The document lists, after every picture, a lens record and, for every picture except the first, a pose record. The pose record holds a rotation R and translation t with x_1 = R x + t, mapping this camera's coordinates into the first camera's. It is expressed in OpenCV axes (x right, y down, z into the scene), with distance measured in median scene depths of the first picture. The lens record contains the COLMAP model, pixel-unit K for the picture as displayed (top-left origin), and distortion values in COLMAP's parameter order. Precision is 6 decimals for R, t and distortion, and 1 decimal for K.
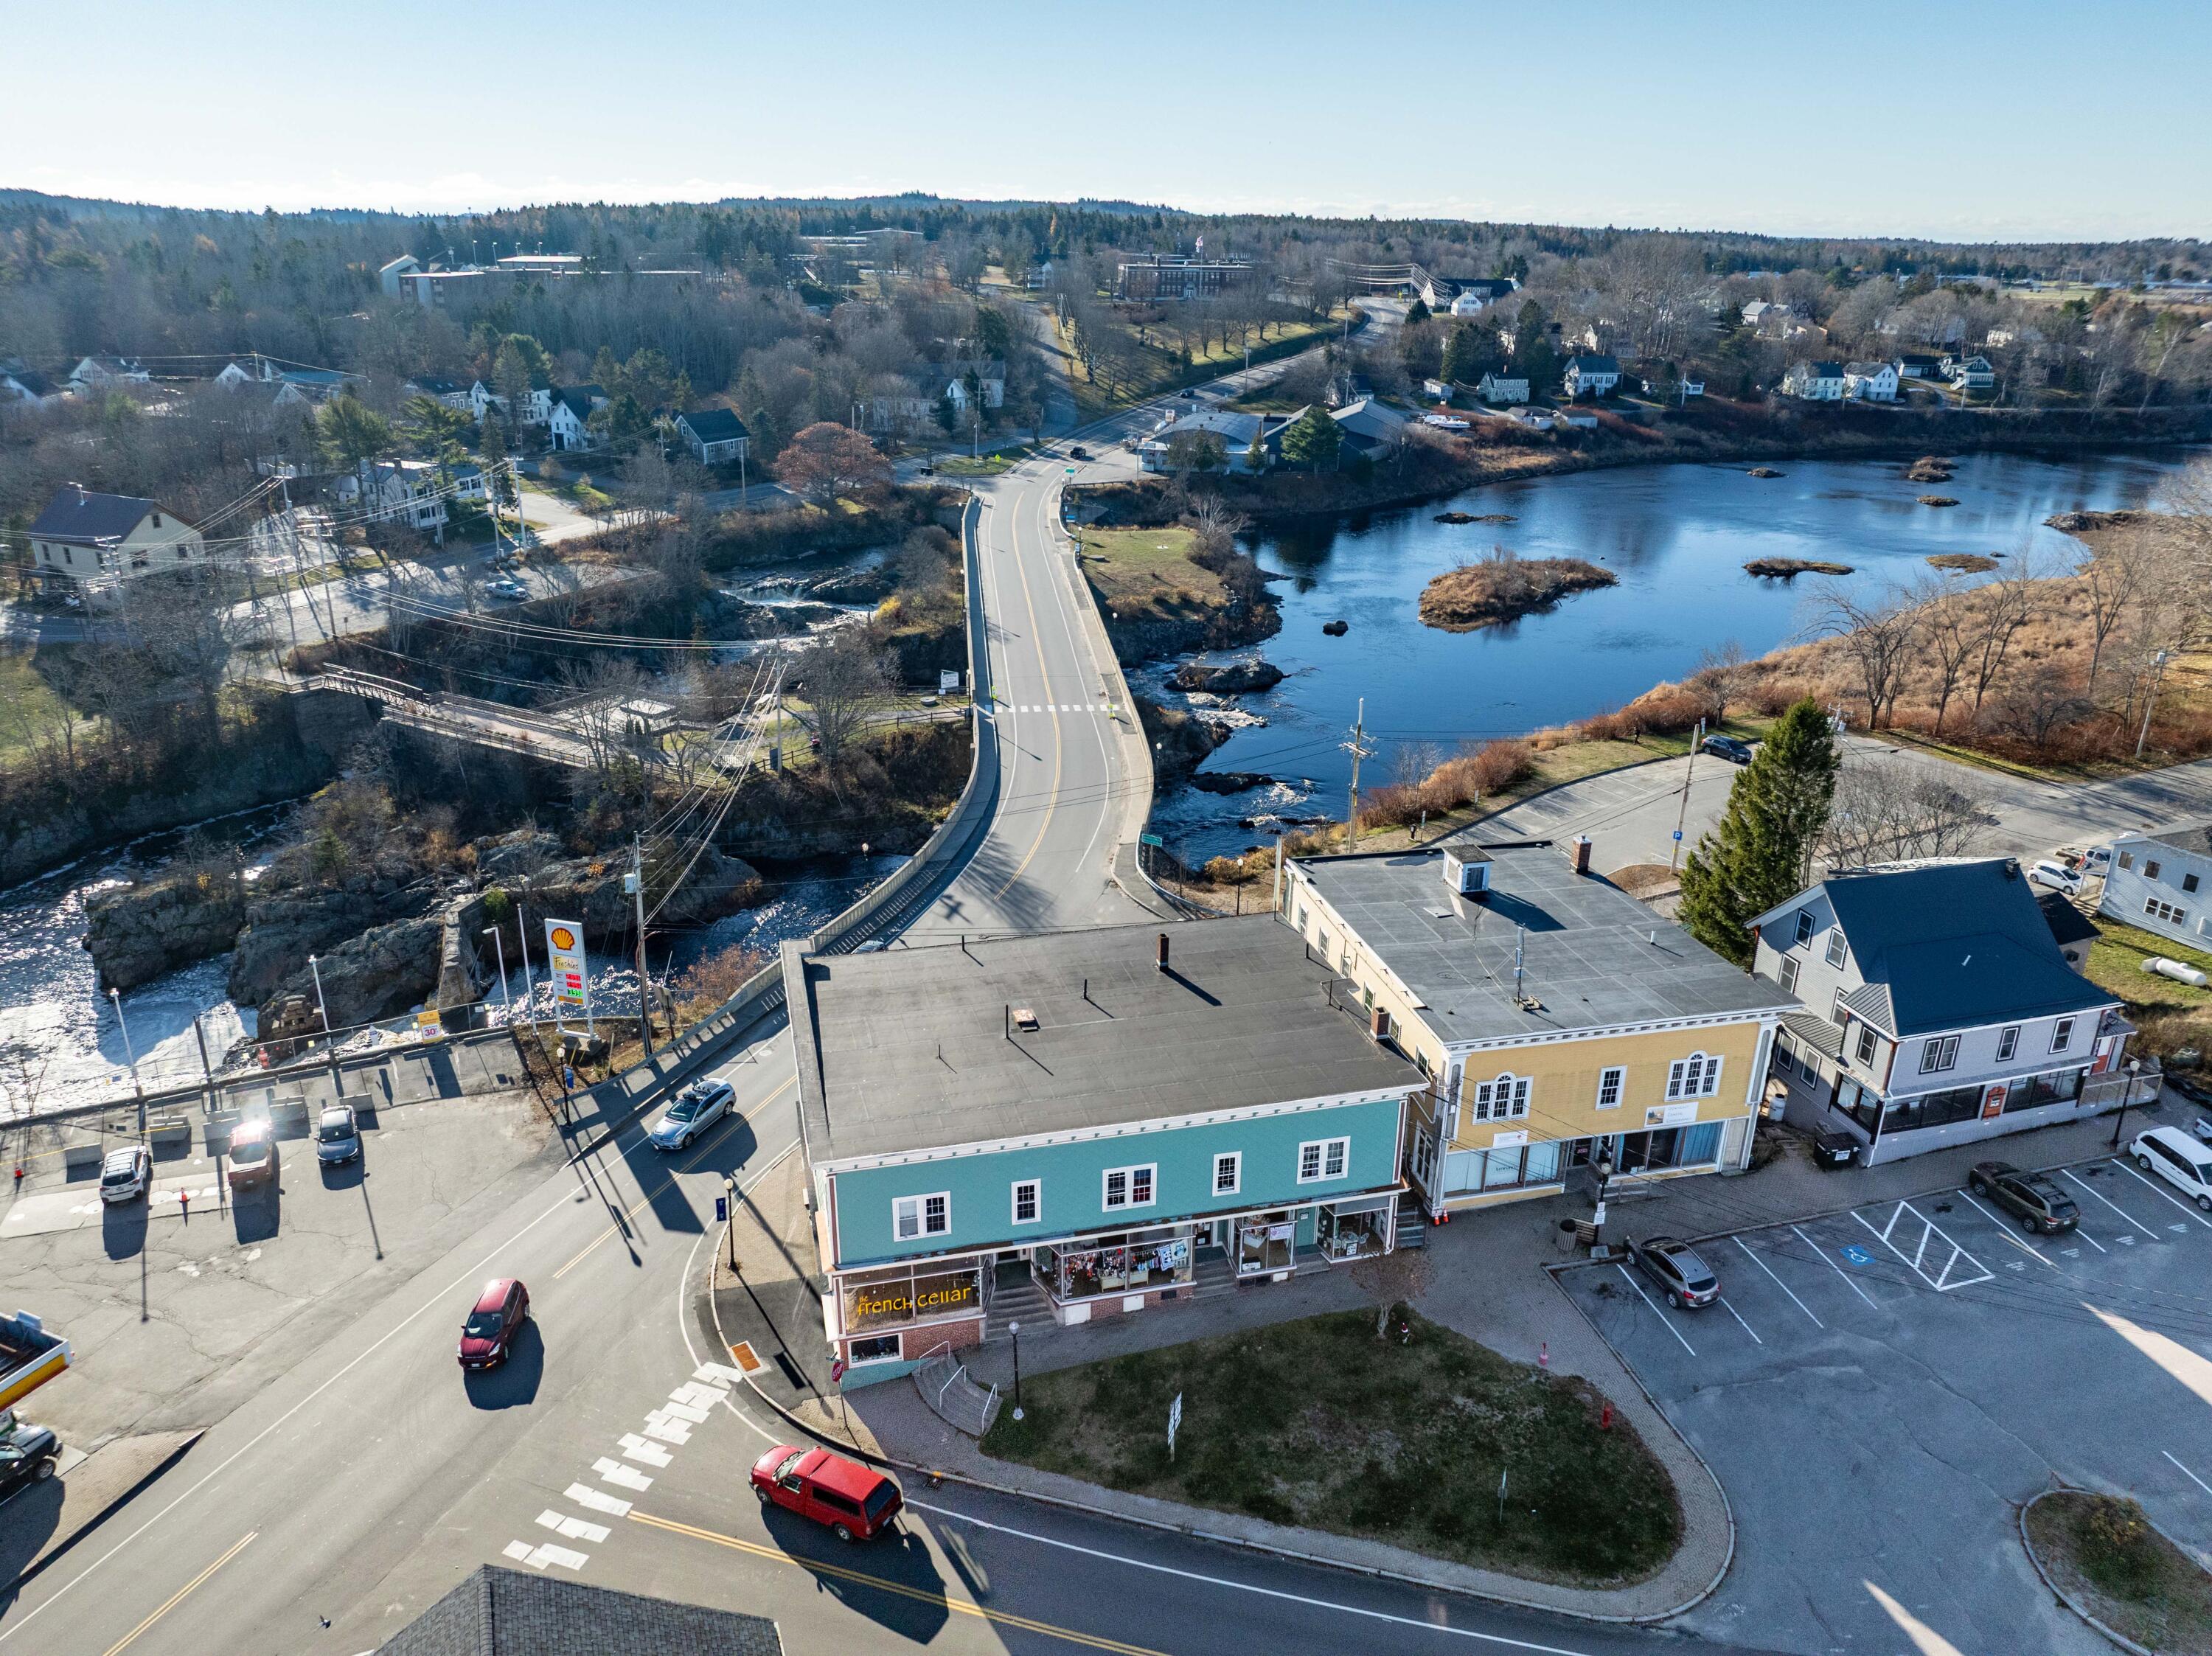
lens RADIAL K [[1560.8, 0, 1106.0], [0, 1560.8, 828.0], [0, 0, 1]] dist [-0.035802, -0.002597]
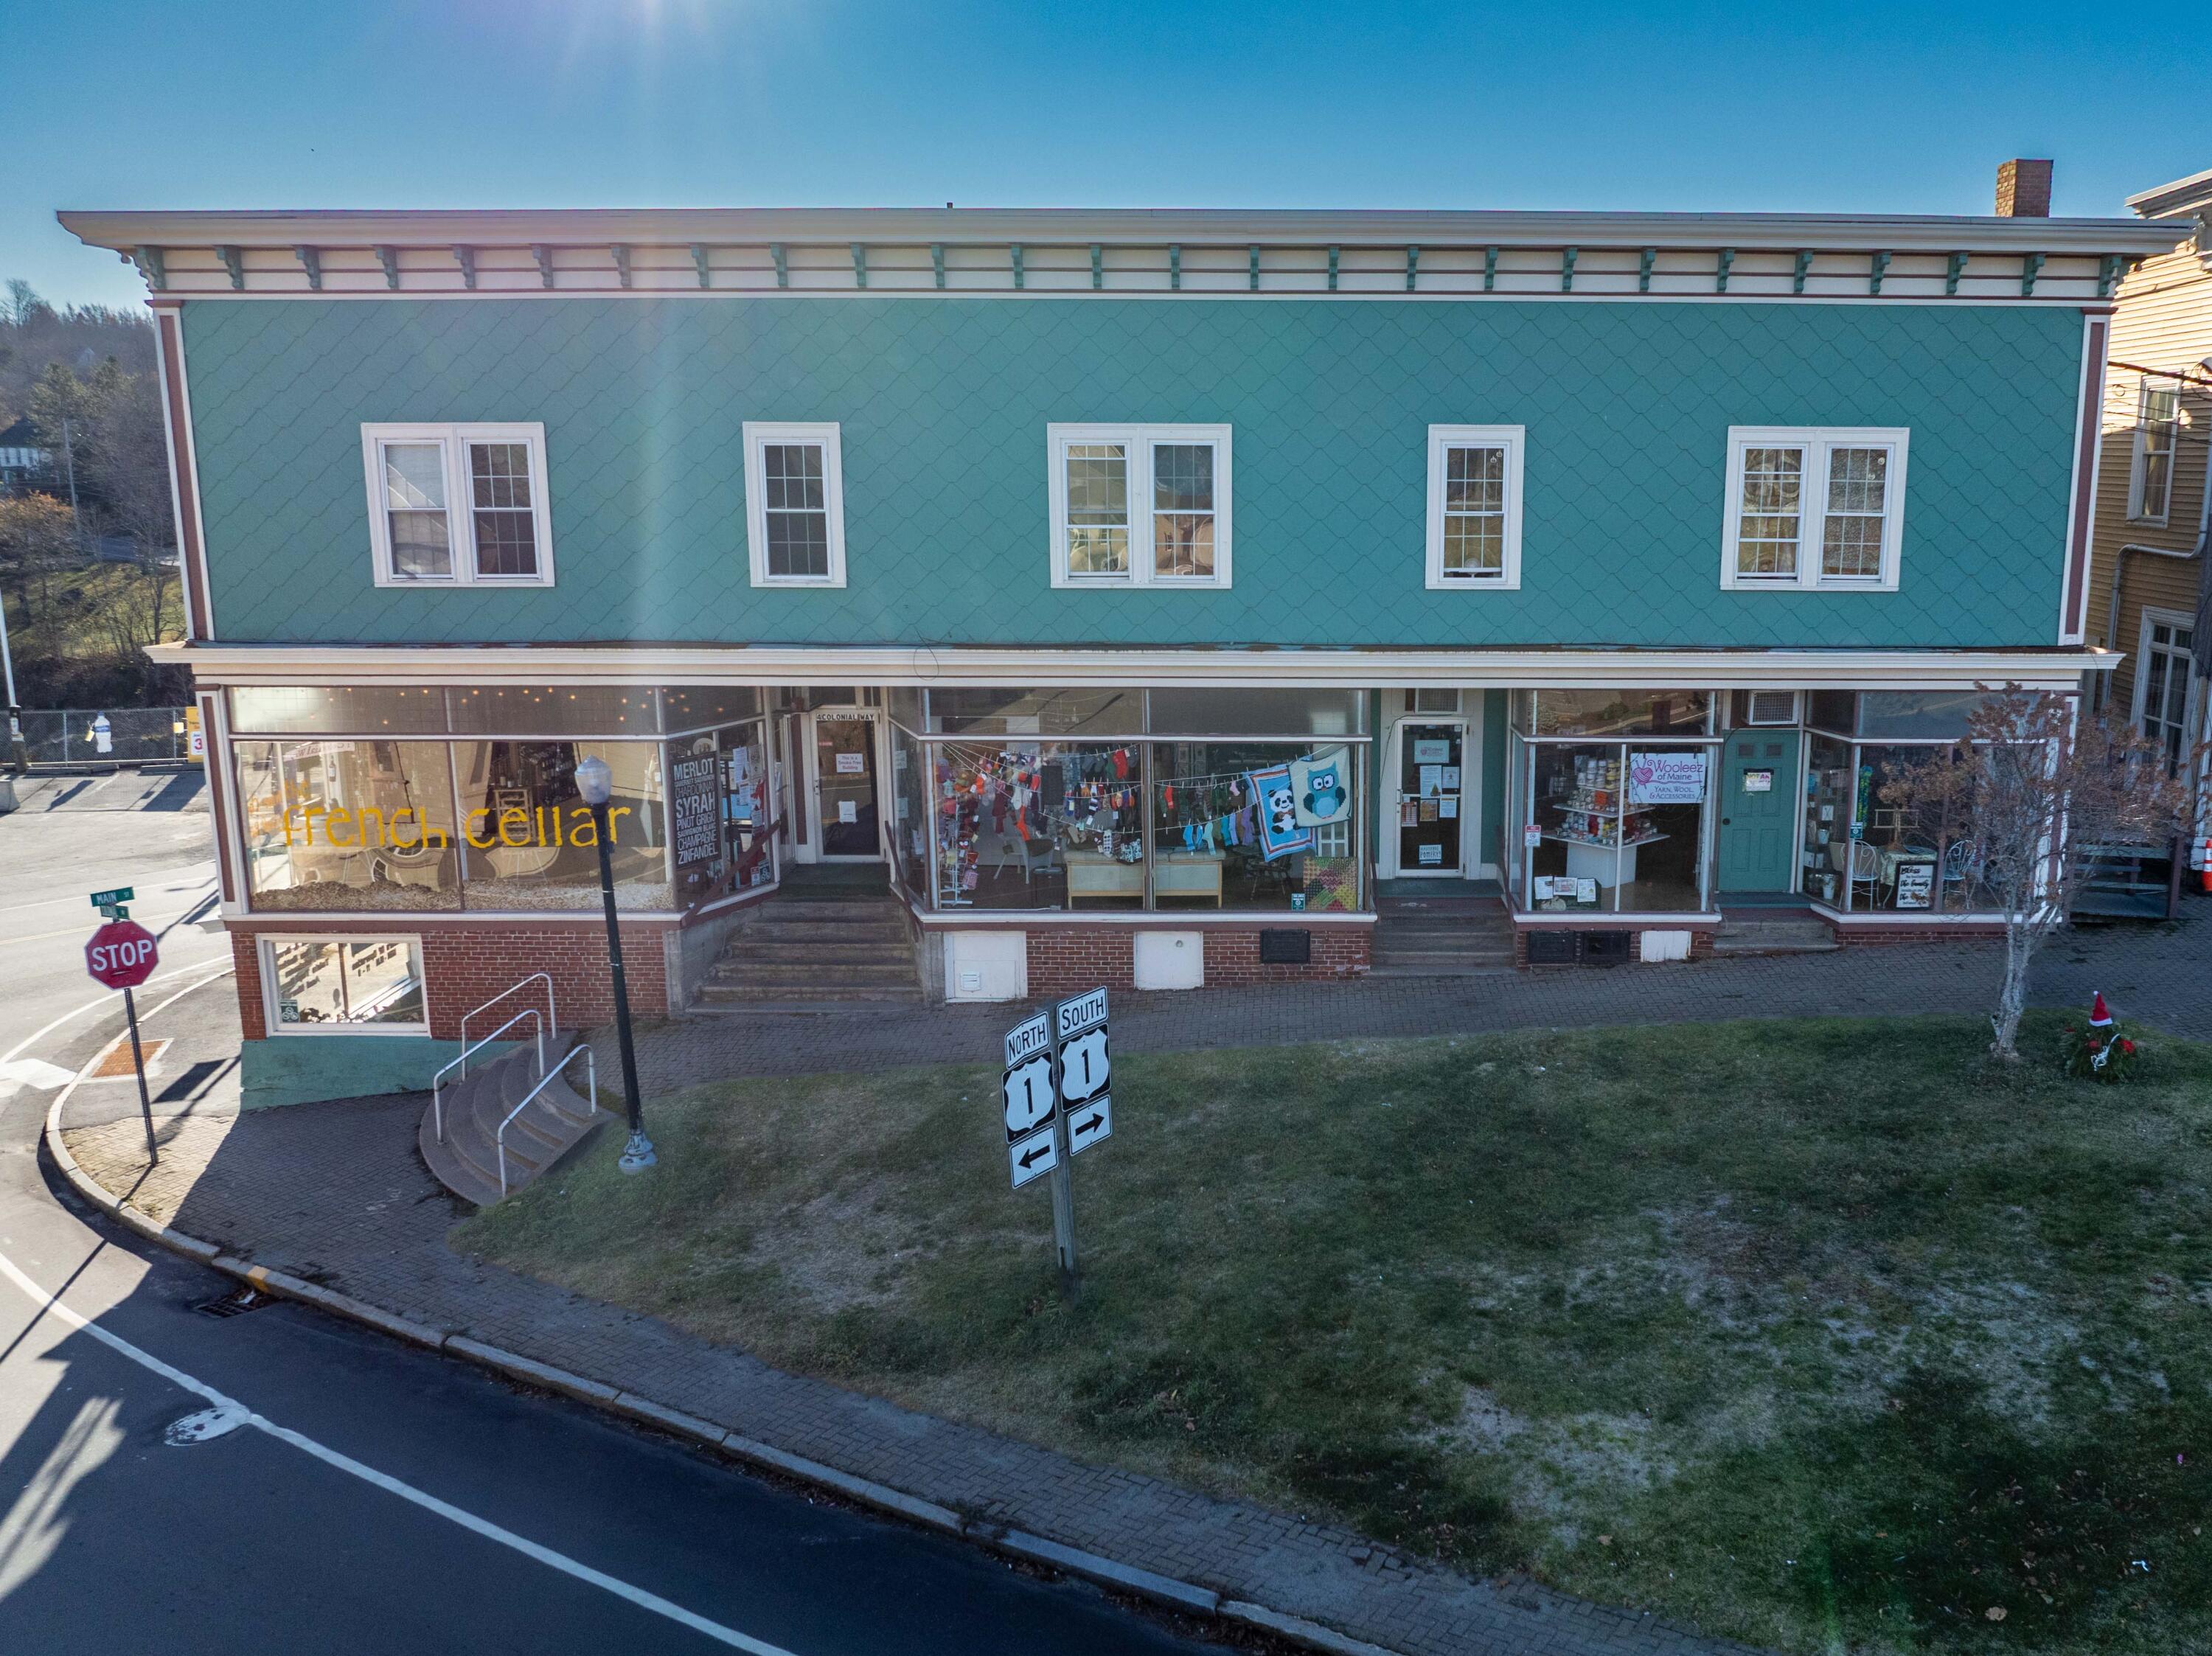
lens RADIAL K [[1858.4, 0, 1274.6], [0, 1858.4, 881.9], [0, 0, 1]] dist [-0.011252, -0.059466]
pose [[0.972780, 0.043583, -0.227593, 0.112506], [-0.077245, 0.986968, -0.141162, 0.312705], [0.218475, 0.154900, 0.963470, 0.589357]]
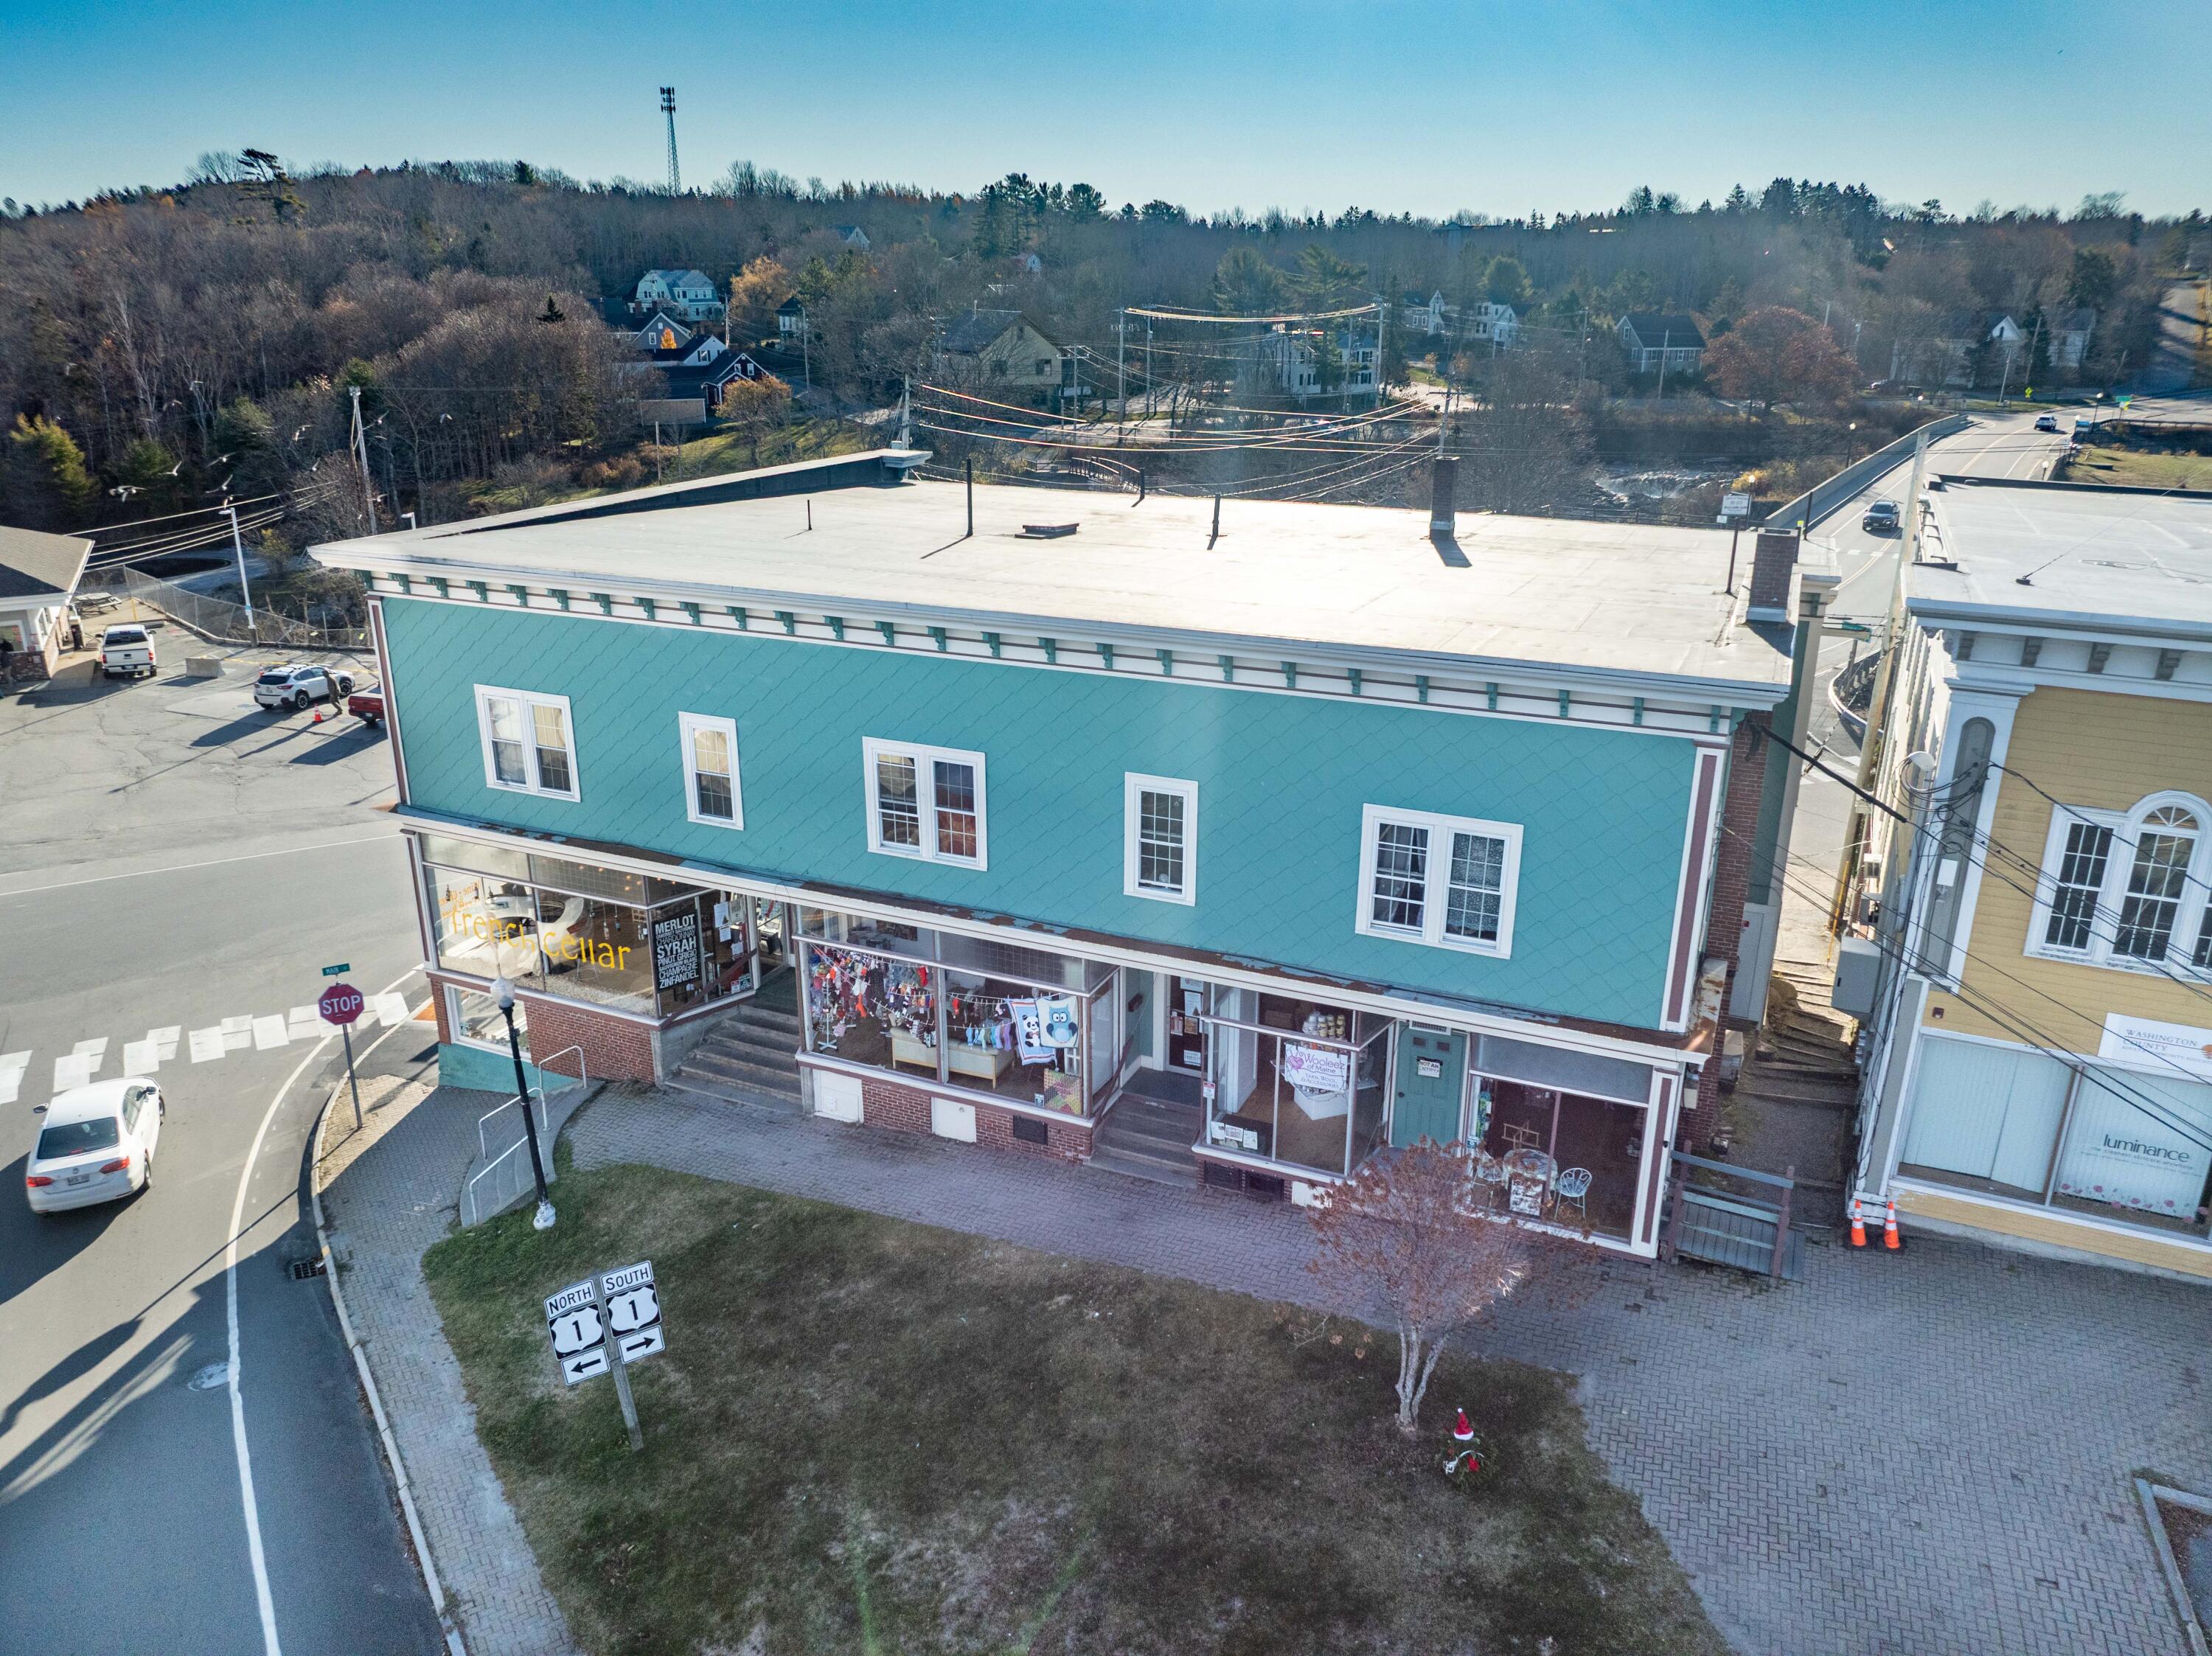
lens RADIAL K [[1560.8, 0, 1106.0], [0, 1560.8, 828.0], [0, 0, 1]] dist [-0.035802, -0.002597]
pose [[0.783651, 0.197573, -0.588945, 0.257598], [-0.219752, 0.974940, 0.034660, 0.188307], [0.581034, 0.102261, 0.807430, 0.621650]]
